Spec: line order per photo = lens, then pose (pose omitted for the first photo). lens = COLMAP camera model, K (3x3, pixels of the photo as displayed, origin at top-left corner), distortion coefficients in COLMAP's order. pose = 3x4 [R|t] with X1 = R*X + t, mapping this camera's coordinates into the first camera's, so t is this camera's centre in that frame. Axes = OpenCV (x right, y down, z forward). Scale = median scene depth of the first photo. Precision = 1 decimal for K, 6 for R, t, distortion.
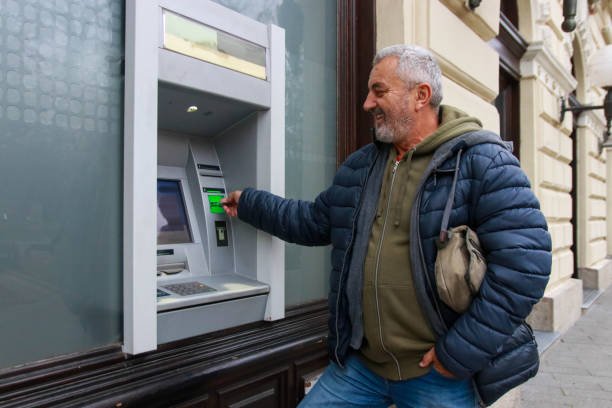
lens RADIAL K [[604.5, 0, 306.0], [0, 604.5, 204.0], [0, 0, 1]] dist [0.140520, 0.001940]
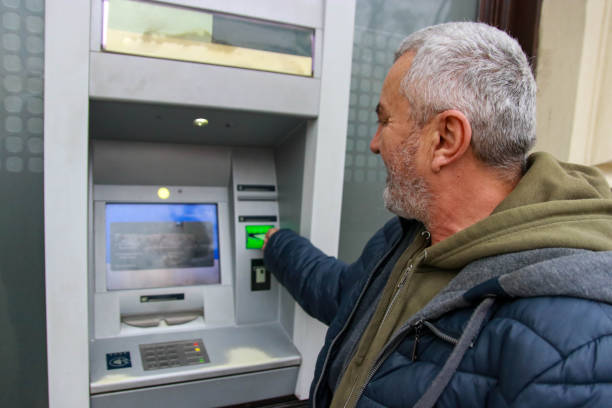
lens RADIAL K [[484.8, 0, 306.0], [0, 484.8, 204.0], [0, 0, 1]] dist [-0.032757, 0.002263]
pose [[0.837938, 0.127728, -0.530608, 0.256404], [-0.053992, 0.986860, 0.152292, -0.155876], [0.543088, -0.098962, 0.833824, 0.569590]]
